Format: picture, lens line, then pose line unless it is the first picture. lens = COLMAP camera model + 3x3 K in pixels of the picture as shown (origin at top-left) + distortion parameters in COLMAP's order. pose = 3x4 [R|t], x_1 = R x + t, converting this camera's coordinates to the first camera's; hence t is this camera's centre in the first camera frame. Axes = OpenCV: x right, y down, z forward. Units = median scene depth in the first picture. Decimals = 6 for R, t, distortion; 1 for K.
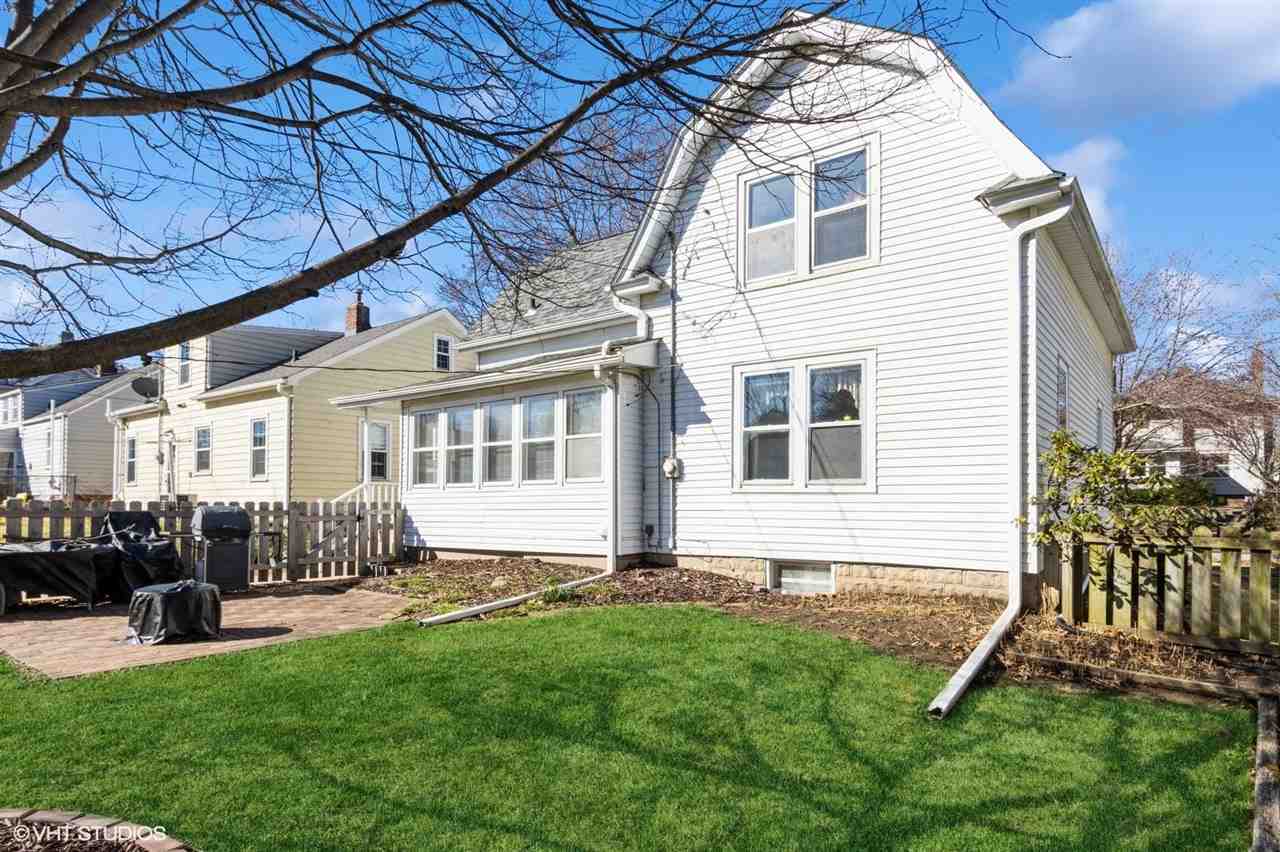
lens RADIAL K [[727.6, 0, 642.6], [0, 727.6, 491.5], [0, 0, 1]] dist [-0.001698, -0.001317]
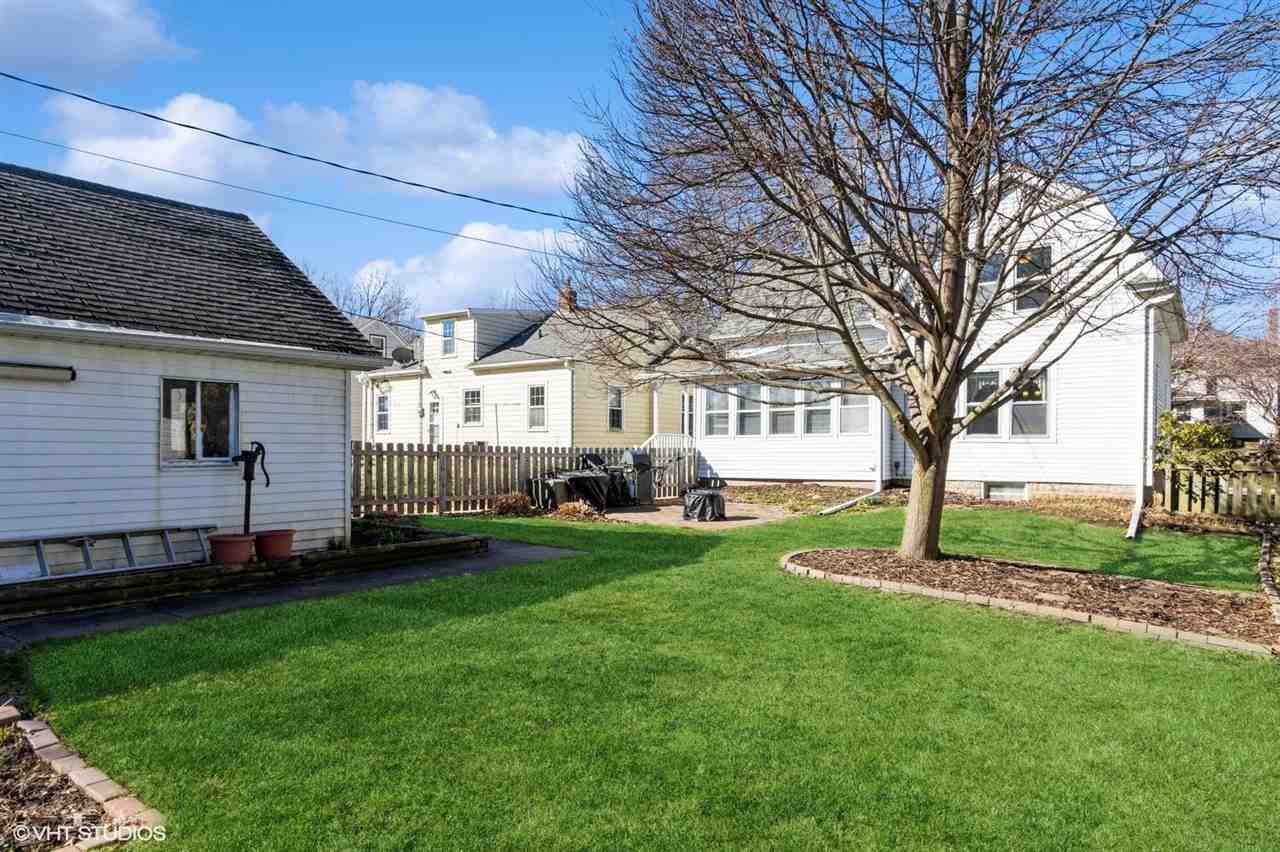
lens RADIAL K [[782.4, 0, 636.1], [0, 782.4, 459.7], [0, 0, 1]] dist [-0.006165, 0.000016]
pose [[0.999841, -0.001746, 0.017727, -0.670024], [0.001127, 0.999391, 0.034879, -0.022193], [-0.017777, -0.034854, 0.999234, -0.806011]]
